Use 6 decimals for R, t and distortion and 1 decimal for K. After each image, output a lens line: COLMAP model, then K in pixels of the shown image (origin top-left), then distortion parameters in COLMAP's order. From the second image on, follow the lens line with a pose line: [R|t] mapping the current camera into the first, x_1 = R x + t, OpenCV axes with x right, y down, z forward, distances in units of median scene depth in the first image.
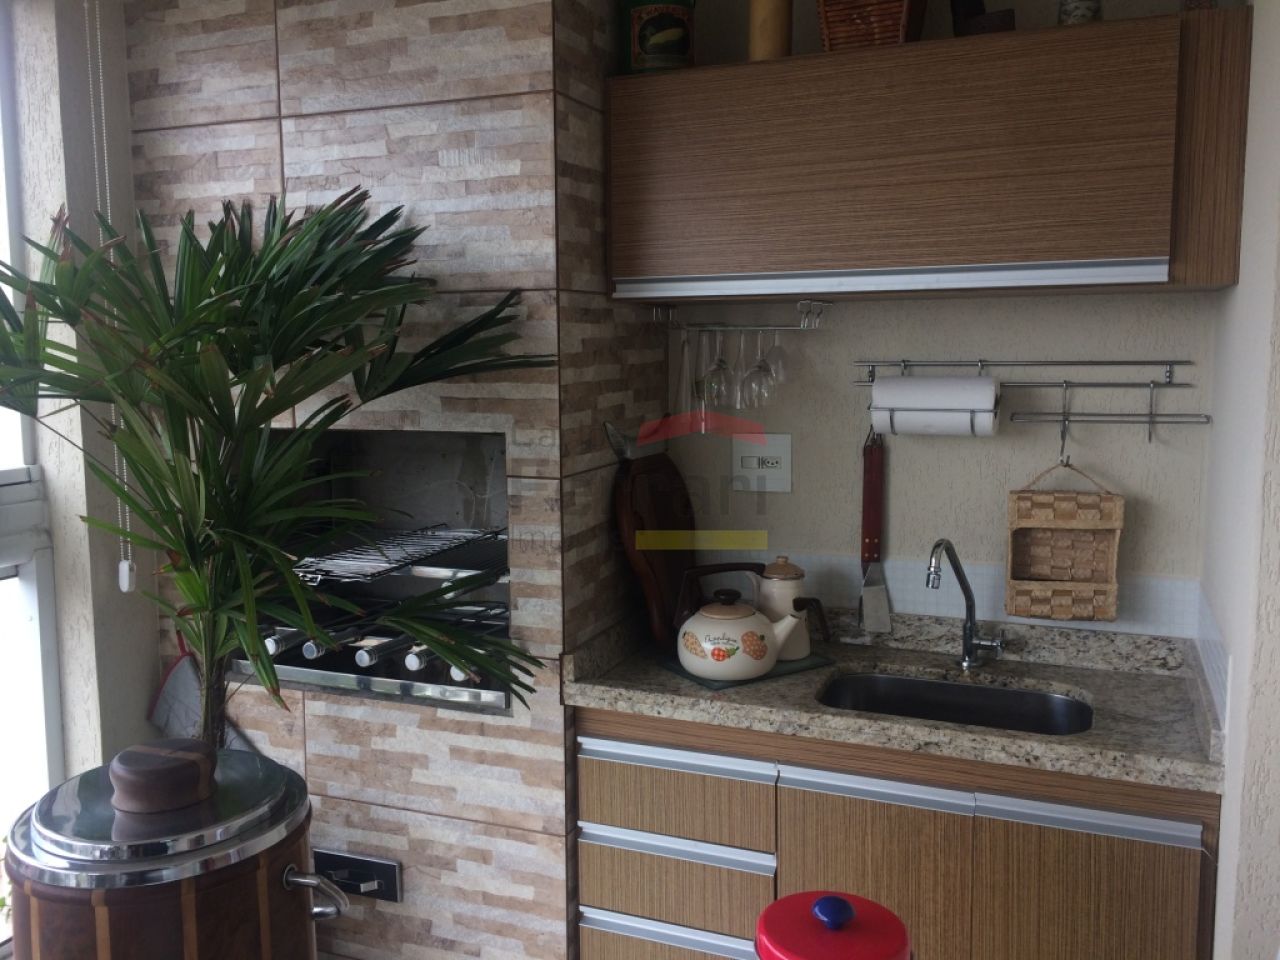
lens RADIAL K [[1101.7, 0, 642.3], [0, 1101.7, 477.4], [0, 0, 1]] dist [-0.005650, -0.010013]
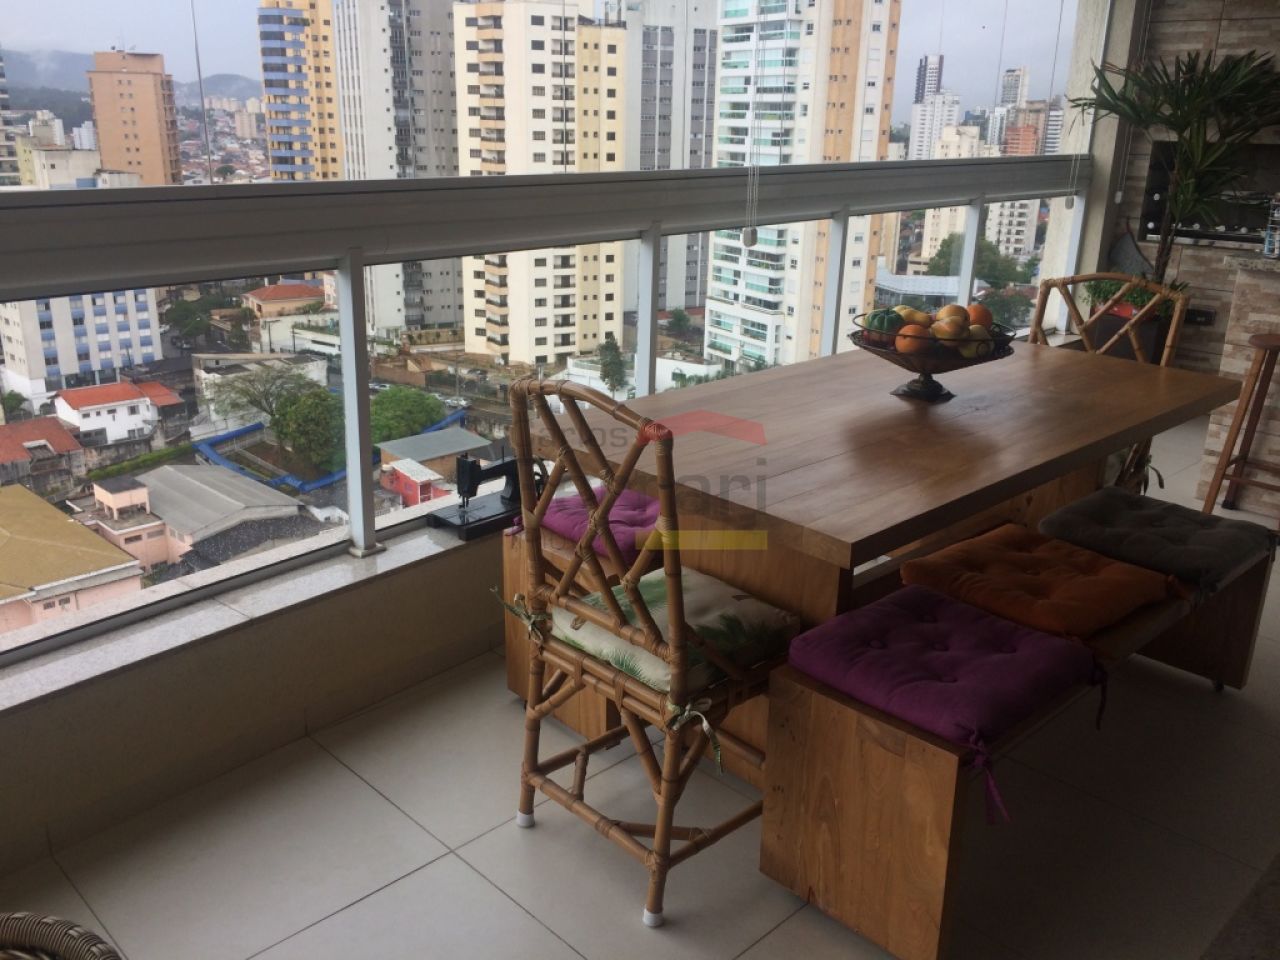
lens RADIAL K [[1093.9, 0, 640.0], [0, 1093.9, 480.0], [0, 0, 1]] dist [-0.005947, -0.012510]
pose [[0.924422, 0.142353, -0.353806, -0.540420], [-0.071411, 0.975926, 0.206079, 0.316964], [0.374625, -0.165239, 0.912333, -2.109975]]
